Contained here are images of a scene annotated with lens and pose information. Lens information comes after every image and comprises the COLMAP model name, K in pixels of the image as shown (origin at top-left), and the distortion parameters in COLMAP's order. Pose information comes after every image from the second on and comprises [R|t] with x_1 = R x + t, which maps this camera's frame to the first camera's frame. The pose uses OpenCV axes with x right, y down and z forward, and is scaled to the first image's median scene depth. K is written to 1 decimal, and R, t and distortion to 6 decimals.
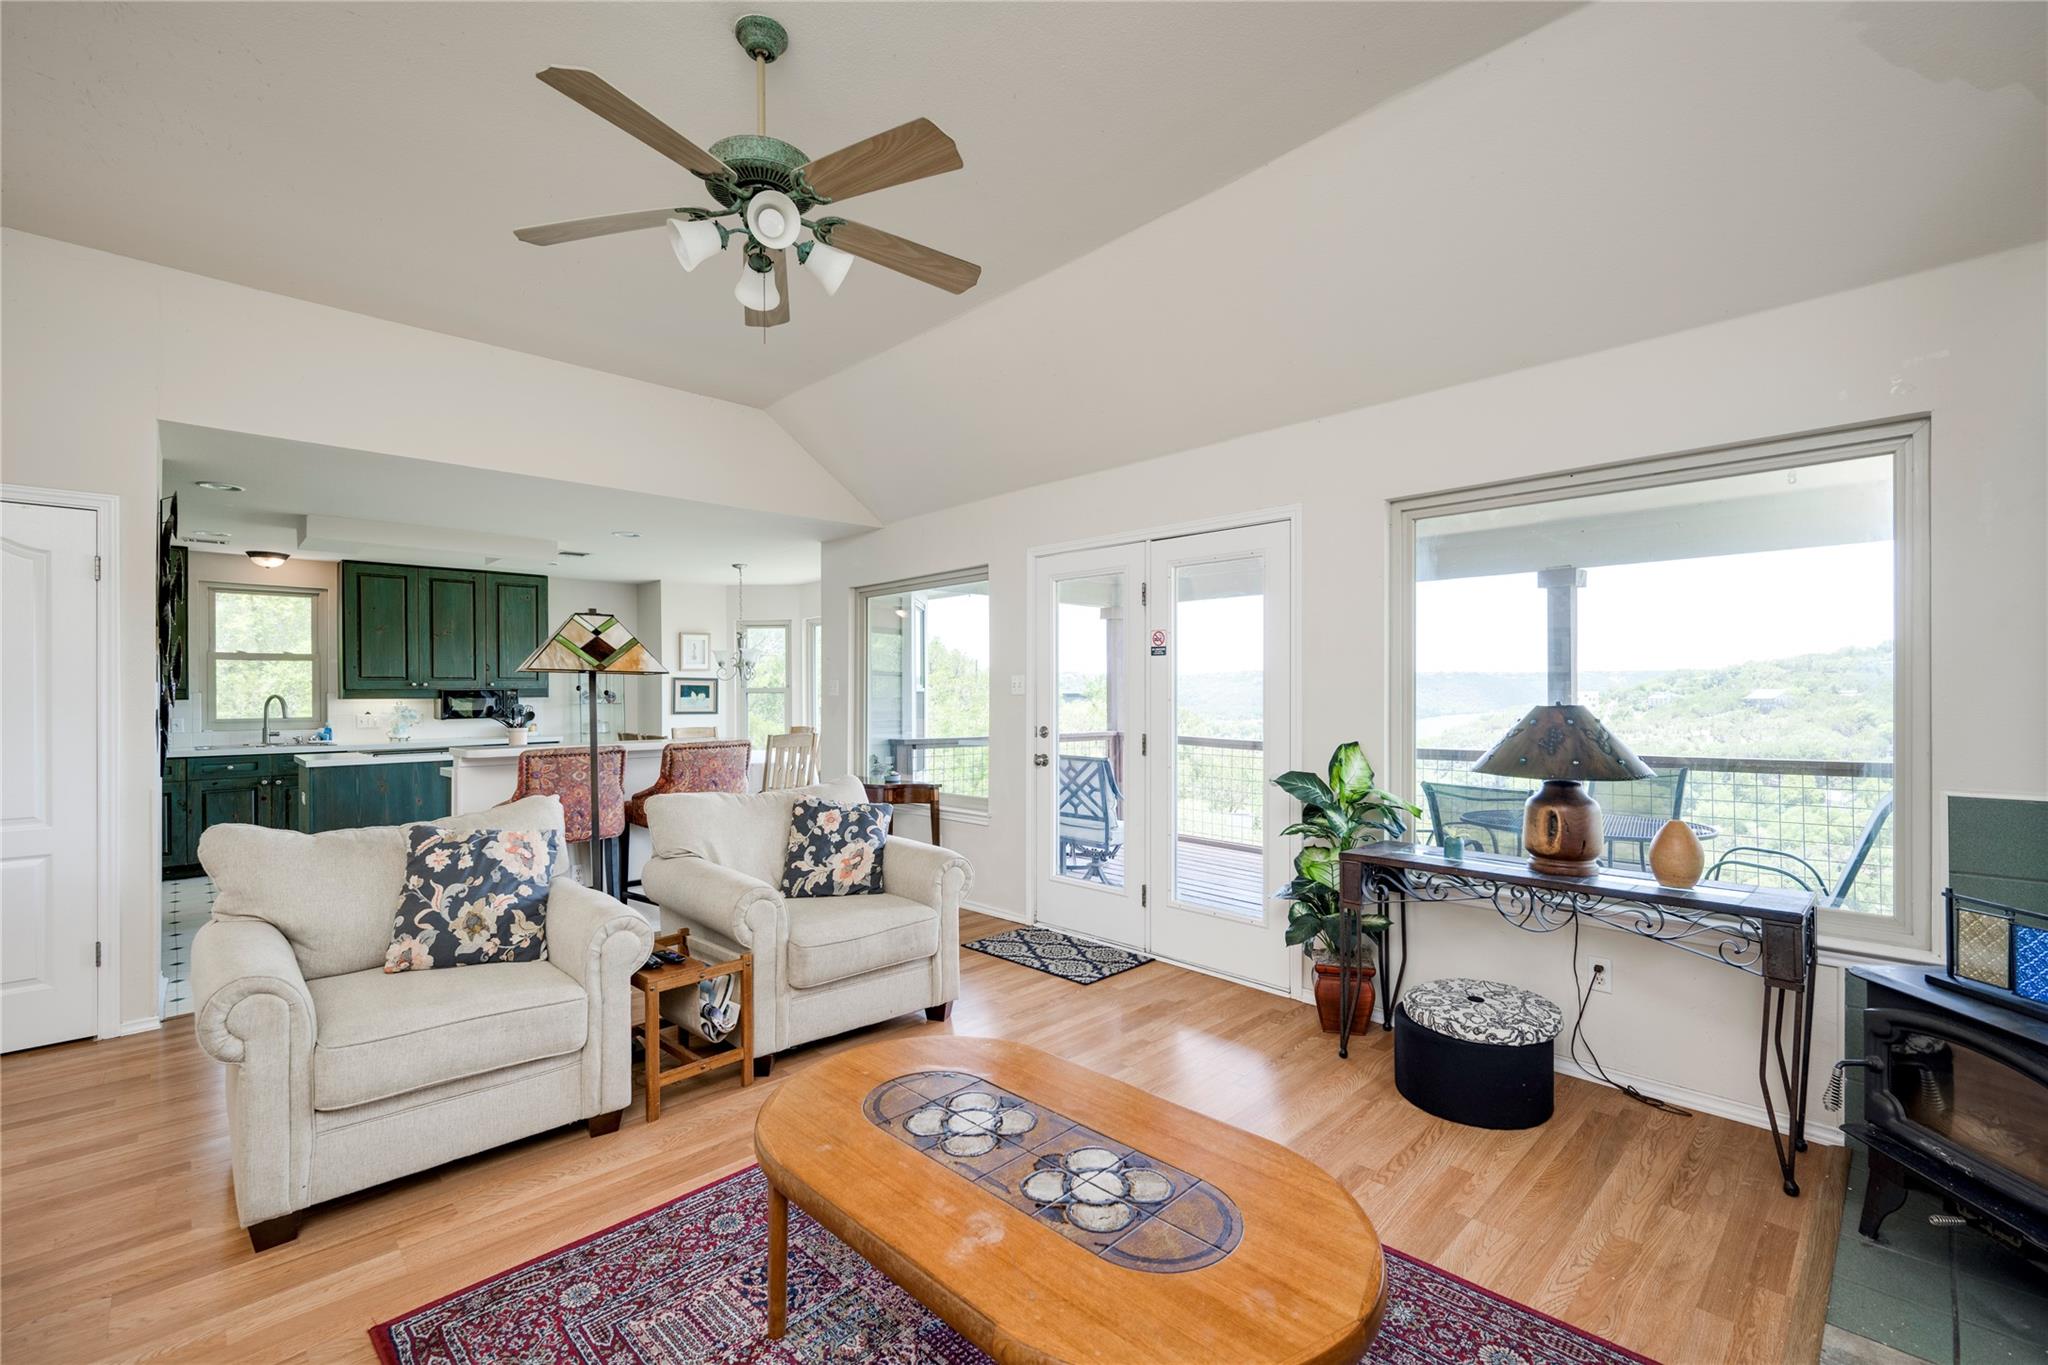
lens RADIAL K [[875.1, 0, 1031.2], [0, 875.1, 689.1], [0, 0, 1]] dist [-0.002010, -0.000088]
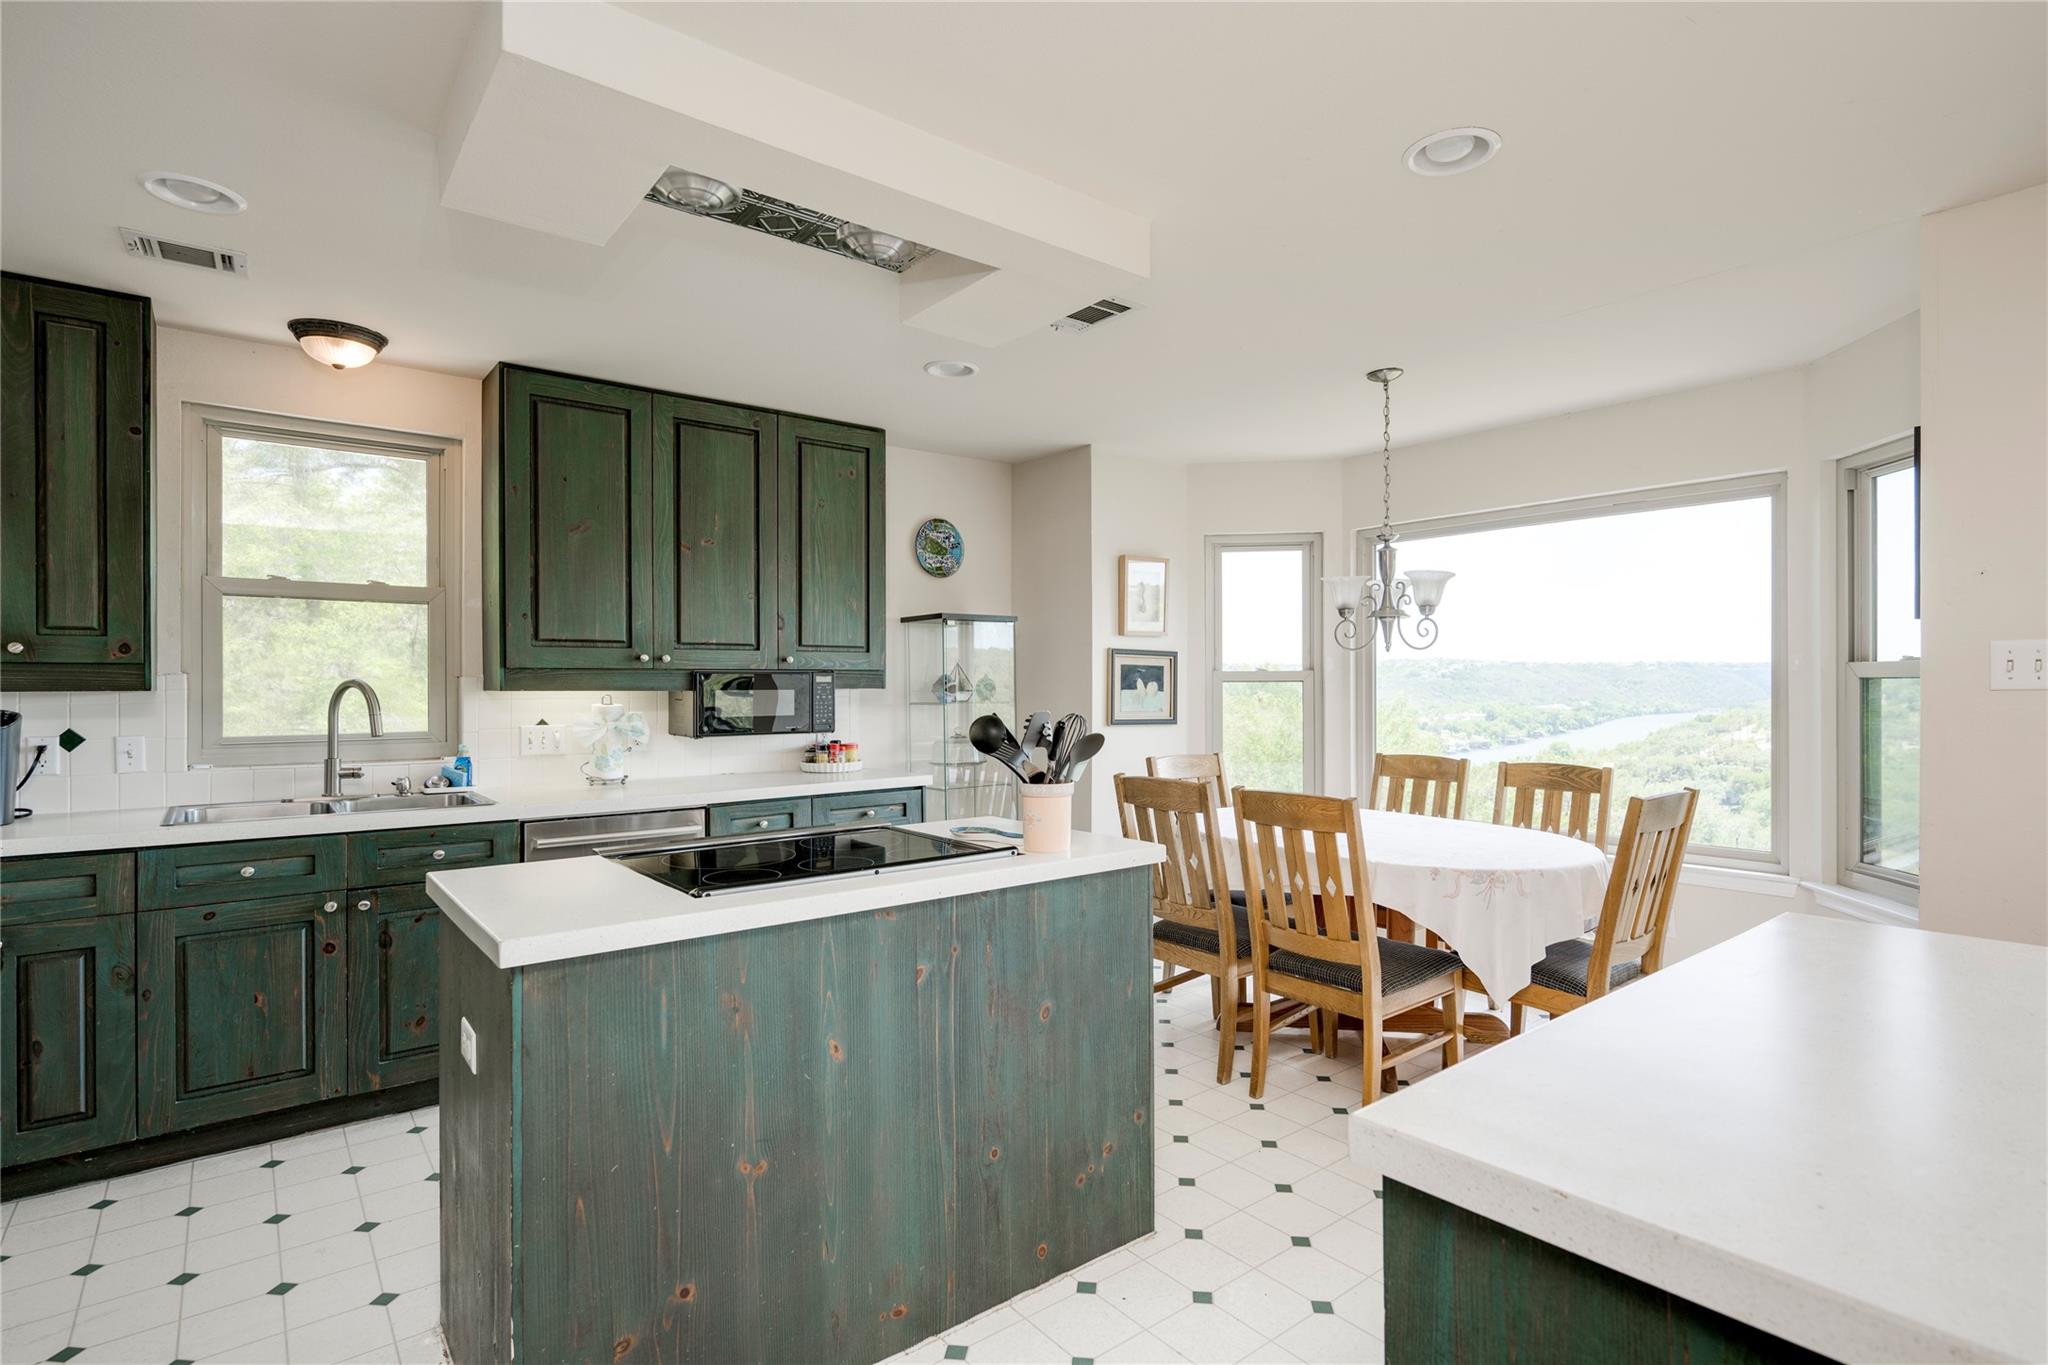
lens RADIAL K [[1006.5, 0, 1032.4], [0, 1006.5, 682.3], [0, 0, 1]] dist [-0.001181, -0.000341]
pose [[0.995020, 0.004815, -0.099557, -0.812537], [-0.004612, 0.999987, 0.002275, 0.008597], [0.099567, -0.001804, 0.995029, 0.910568]]
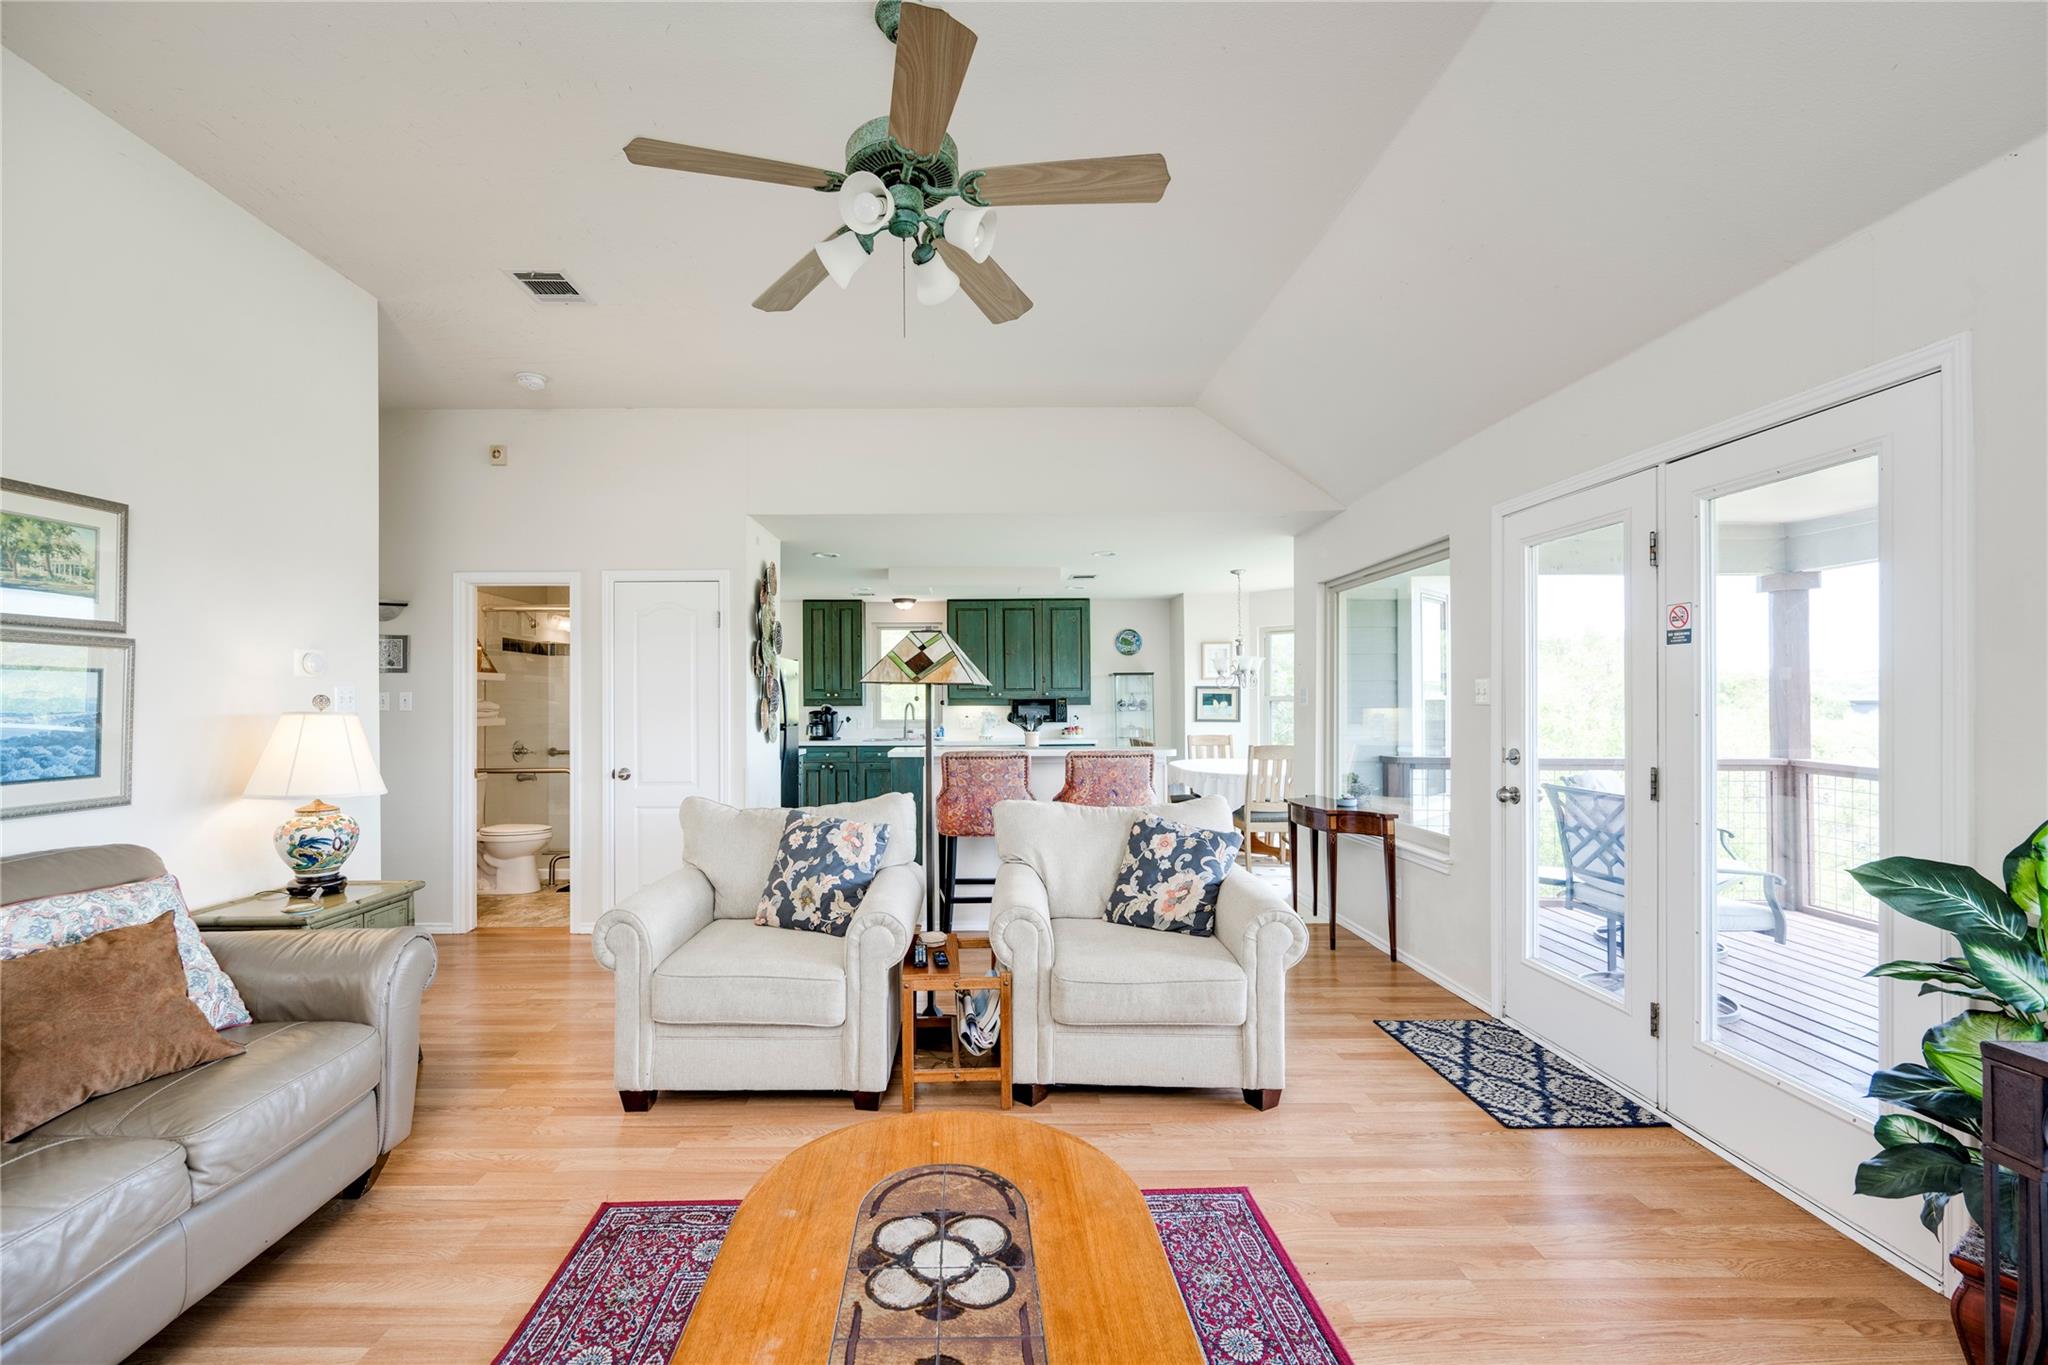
lens RADIAL K [[842.7, 0, 972.1], [0, 842.7, 697.4], [0, 0, 1]] dist [-0.001531, -0.000128]
pose [[0.712160, -0.002504, -0.702012, 0.209395], [0.003399, 0.999994, -0.000119, -0.001641], [0.702009, -0.002301, 0.712165, 0.213975]]
